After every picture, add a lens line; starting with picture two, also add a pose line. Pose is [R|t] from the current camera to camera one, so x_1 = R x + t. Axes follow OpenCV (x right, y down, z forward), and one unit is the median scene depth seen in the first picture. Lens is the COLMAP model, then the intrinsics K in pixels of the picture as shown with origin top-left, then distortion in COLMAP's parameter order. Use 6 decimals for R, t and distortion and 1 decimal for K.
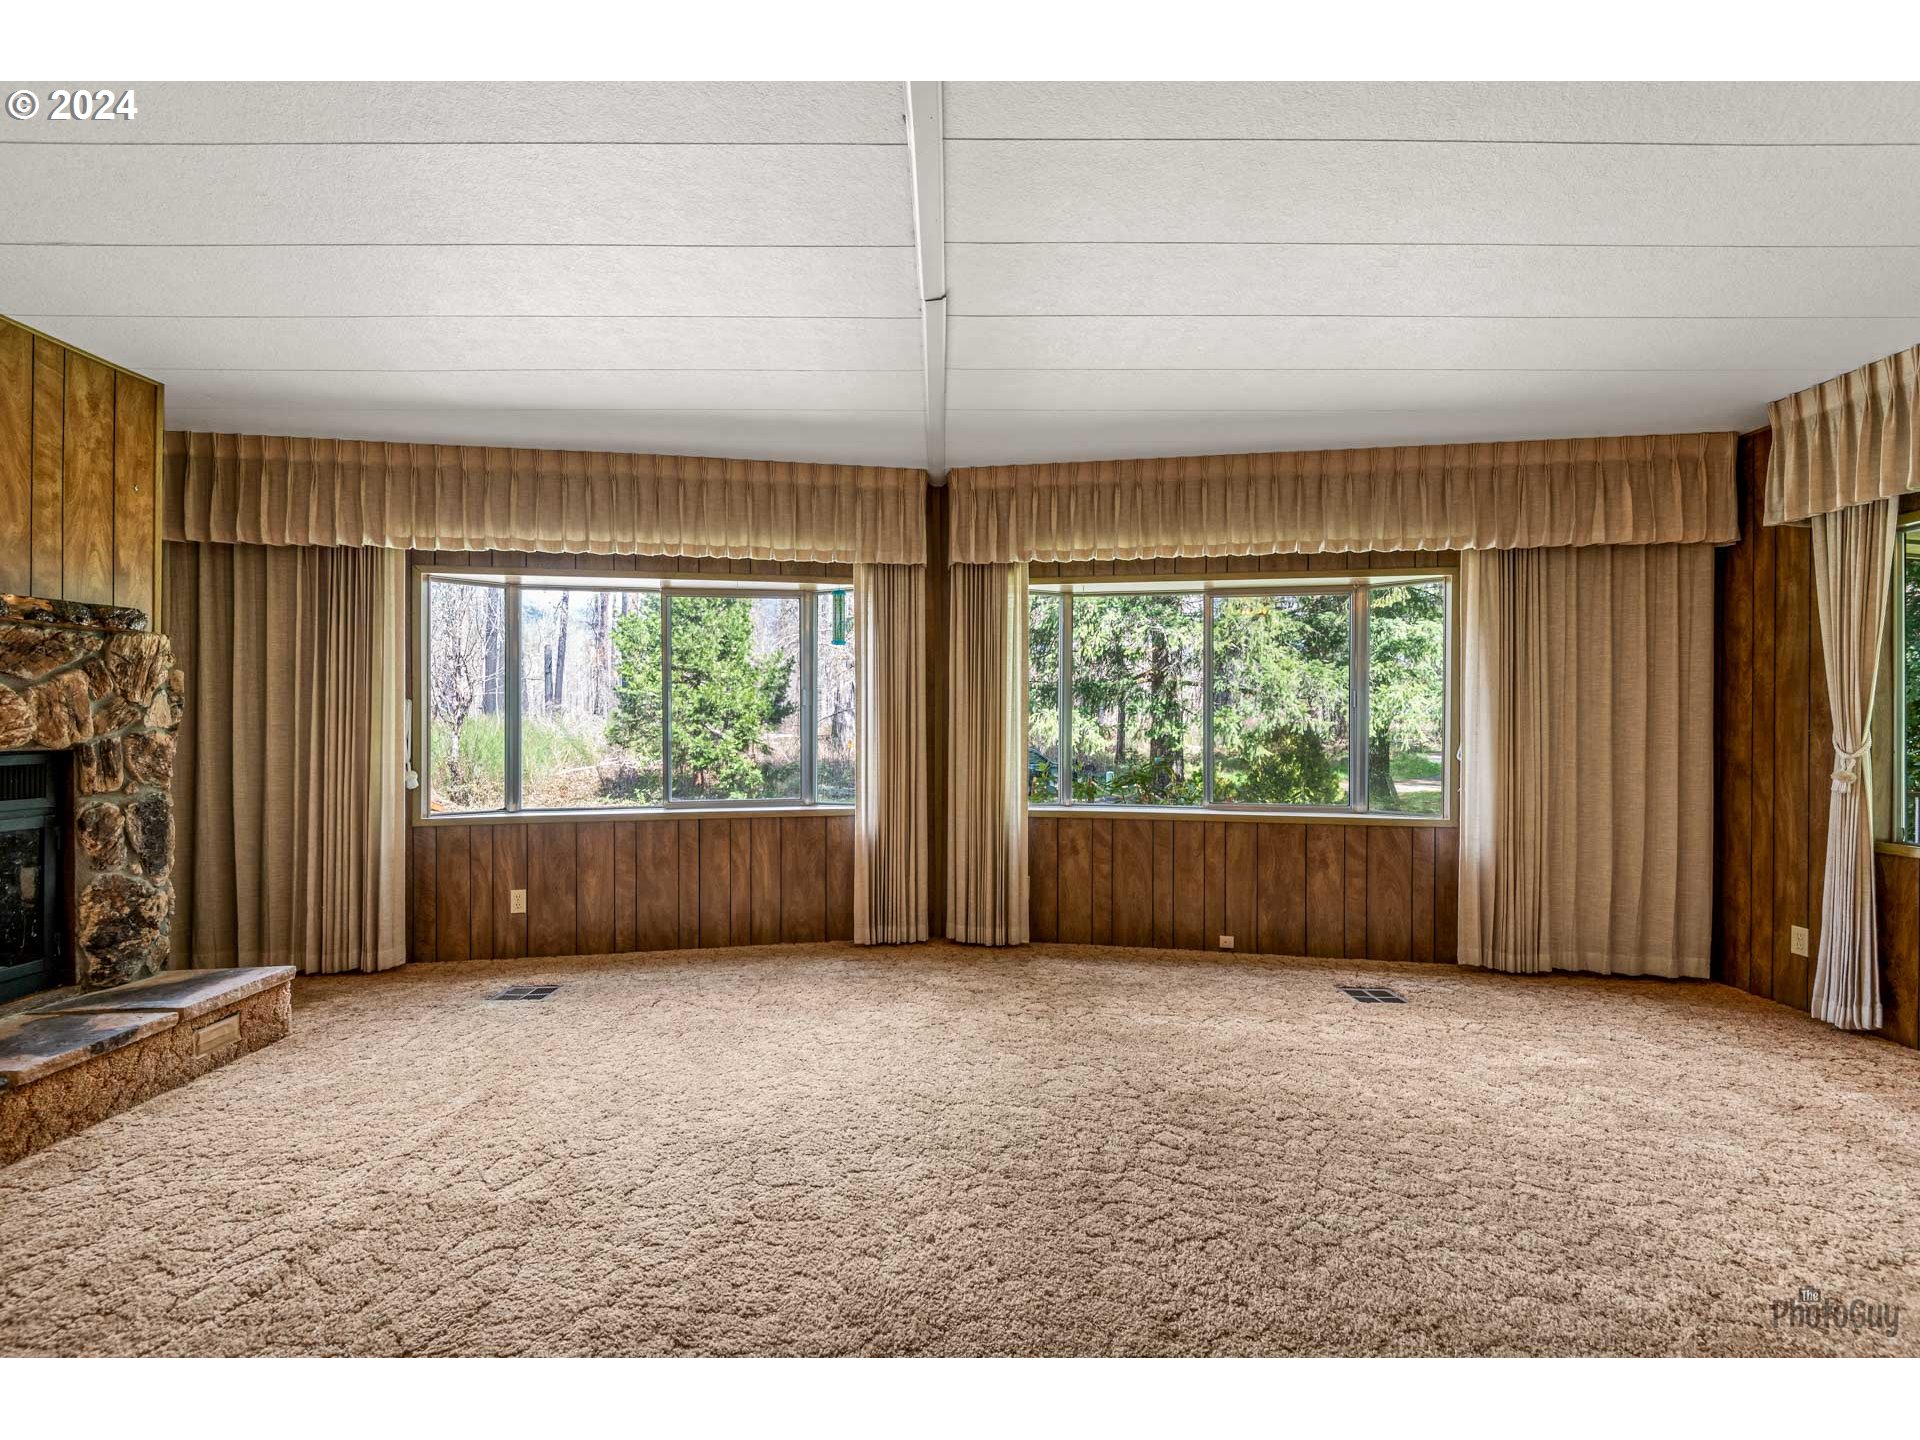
lens RADIAL K [[868.8, 0, 947.1], [0, 868.8, 724.1], [0, 0, 1]] dist [0.025950, -0.013400]
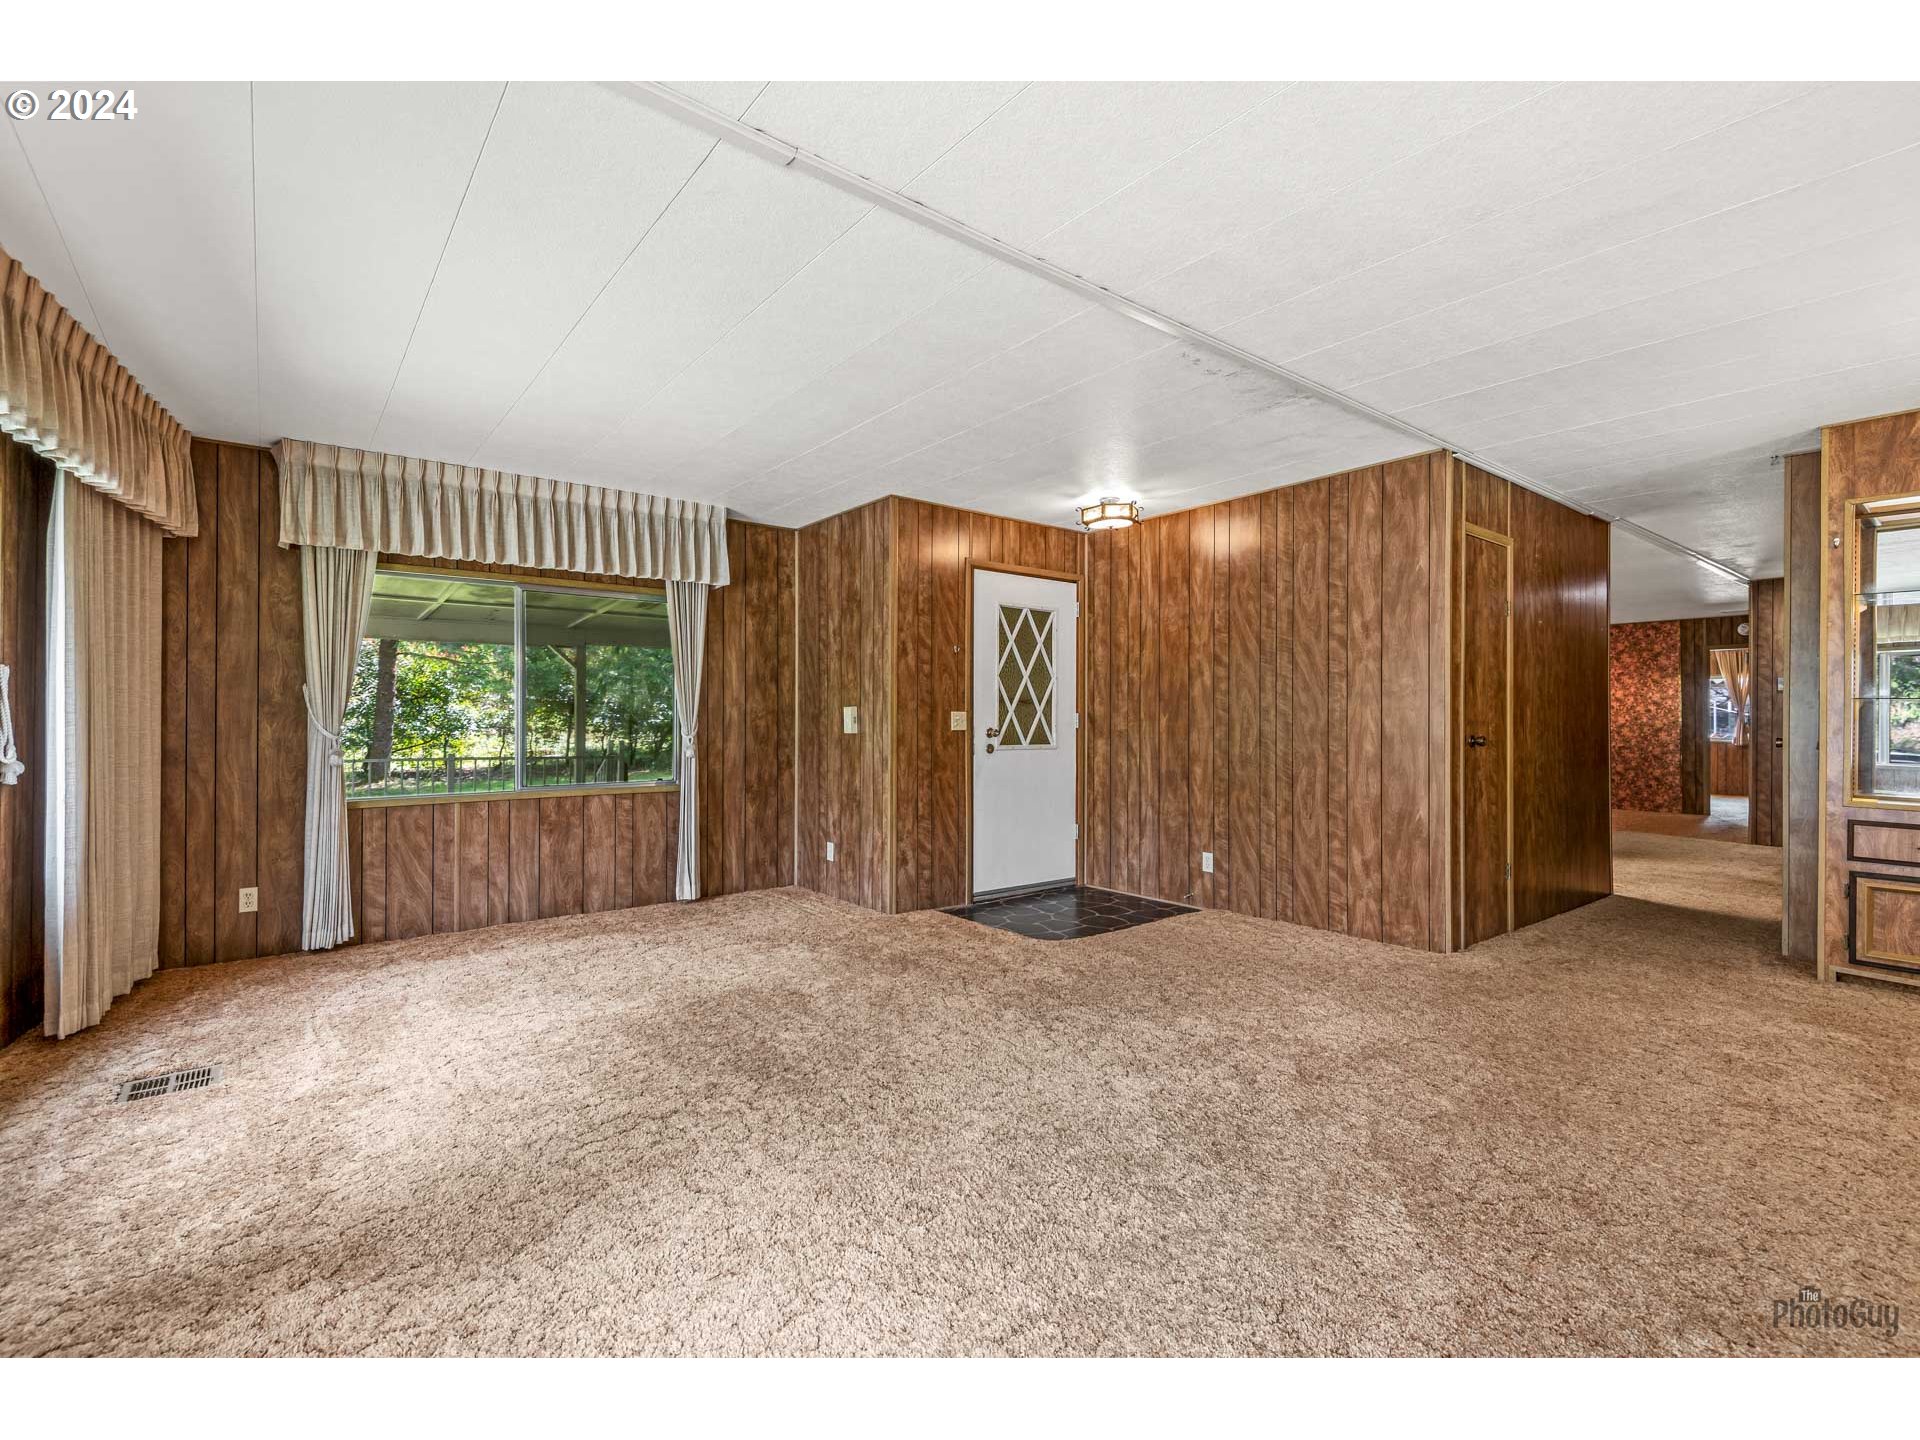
lens RADIAL K [[868.8, 0, 966.7], [0, 868.8, 717.2], [0, 0, 1]] dist [0.025950, -0.013400]
pose [[-0.631945, -0.002536, 0.775009, -0.479126], [-0.001240, 0.999997, 0.002262, 0.002218], [-0.775013, 0.000468, -0.631946, 0.918032]]
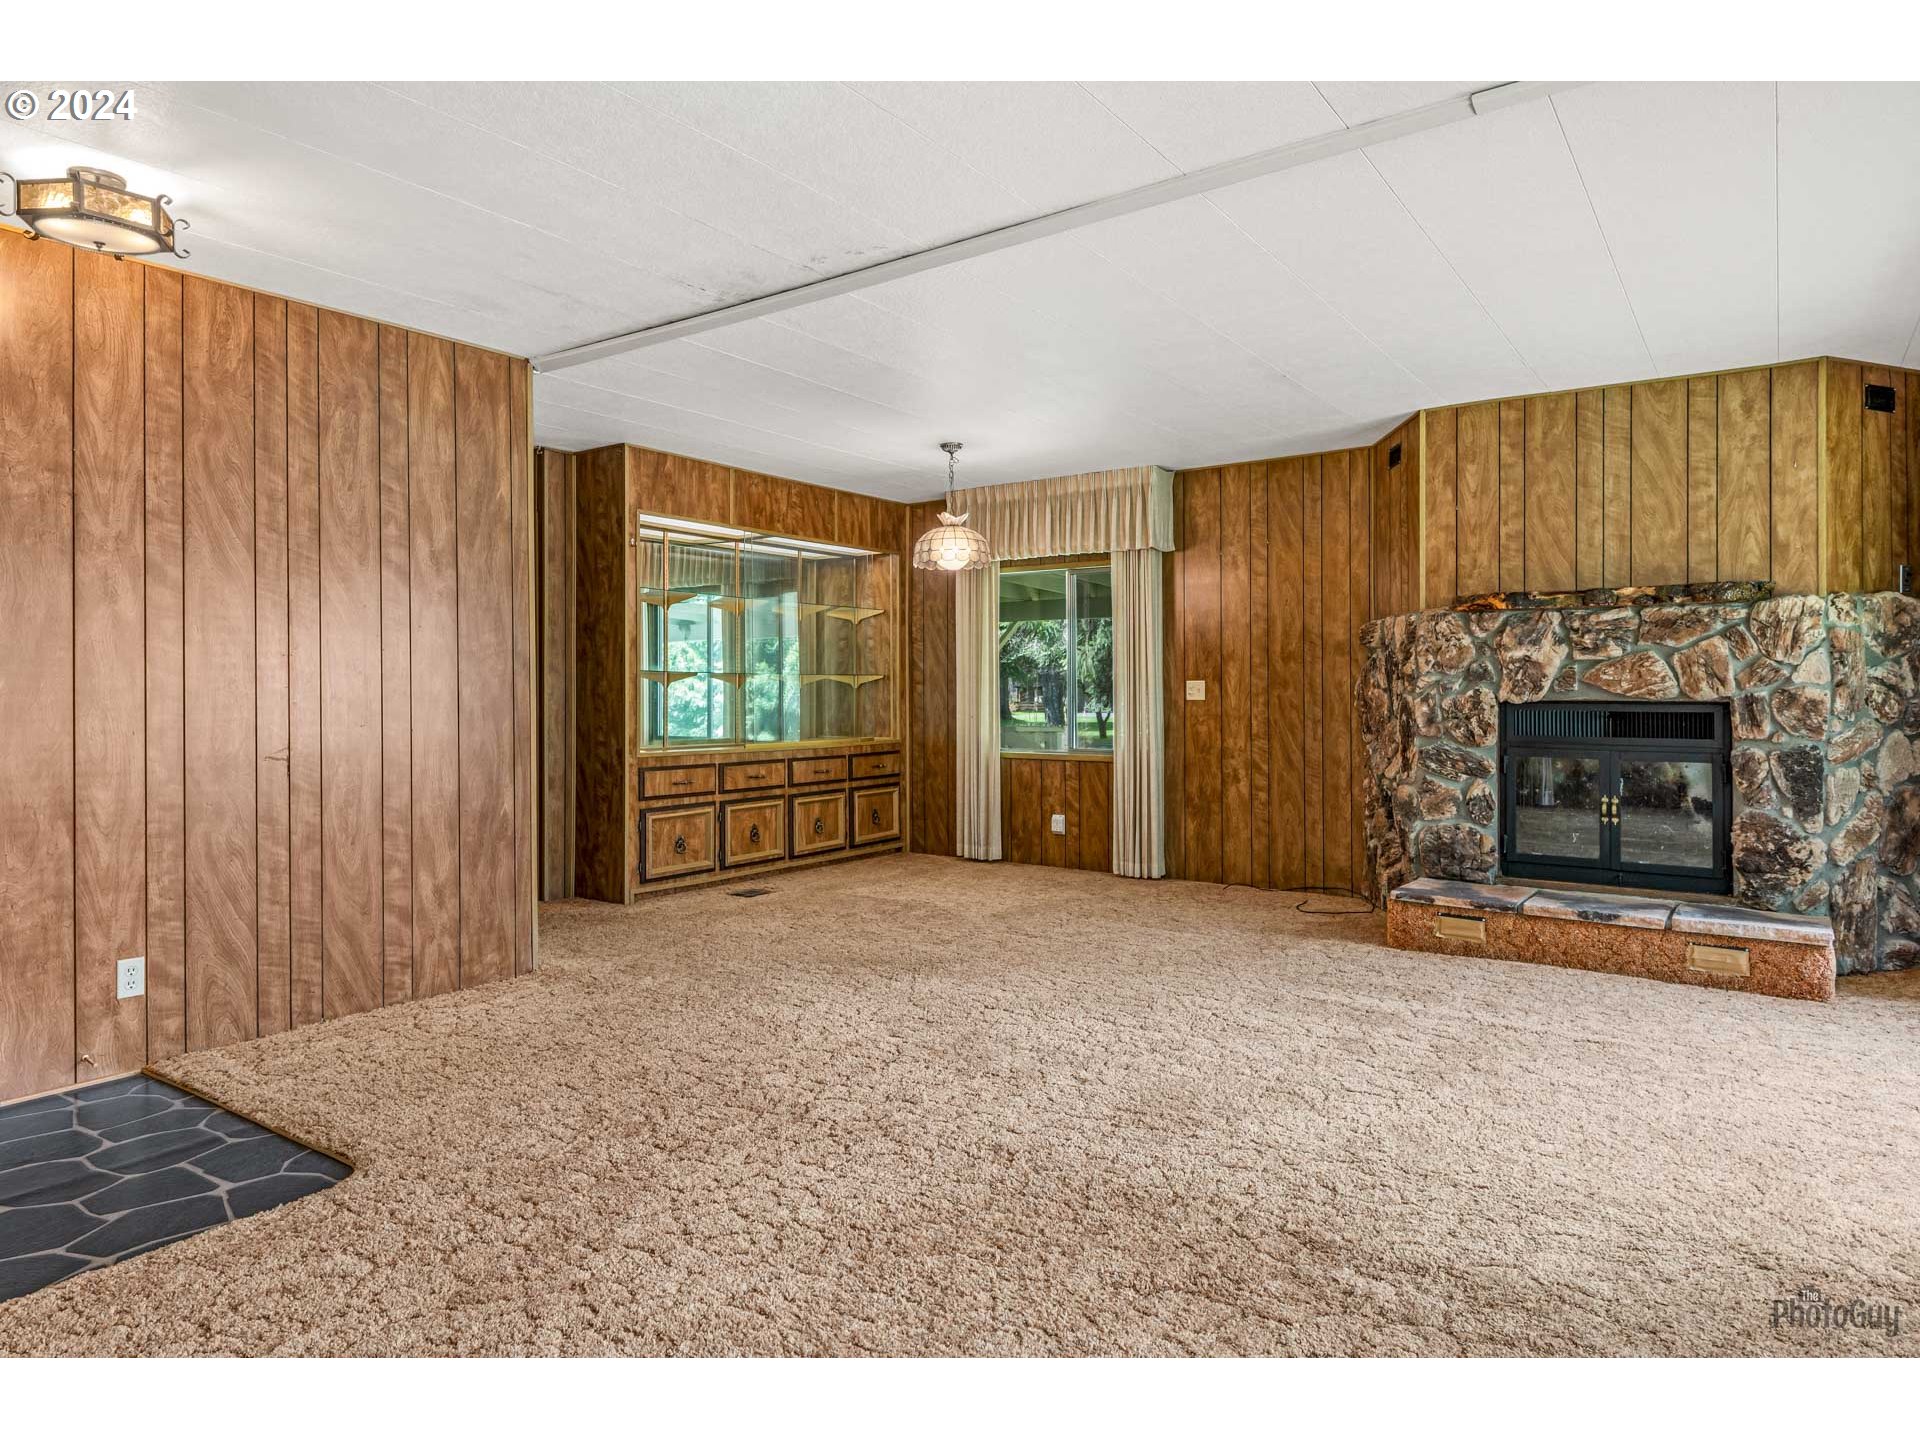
lens RADIAL K [[1136.5, 0, 970.4], [0, 1136.5, 680.0], [0, 0, 1]] dist [0.025571, -0.024605]
pose [[-0.574177, -0.005439, -0.818713, 0.690351], [0.000532, 0.999975, -0.007017, 0.007397], [0.818731, -0.004465, -0.574160, 0.811022]]
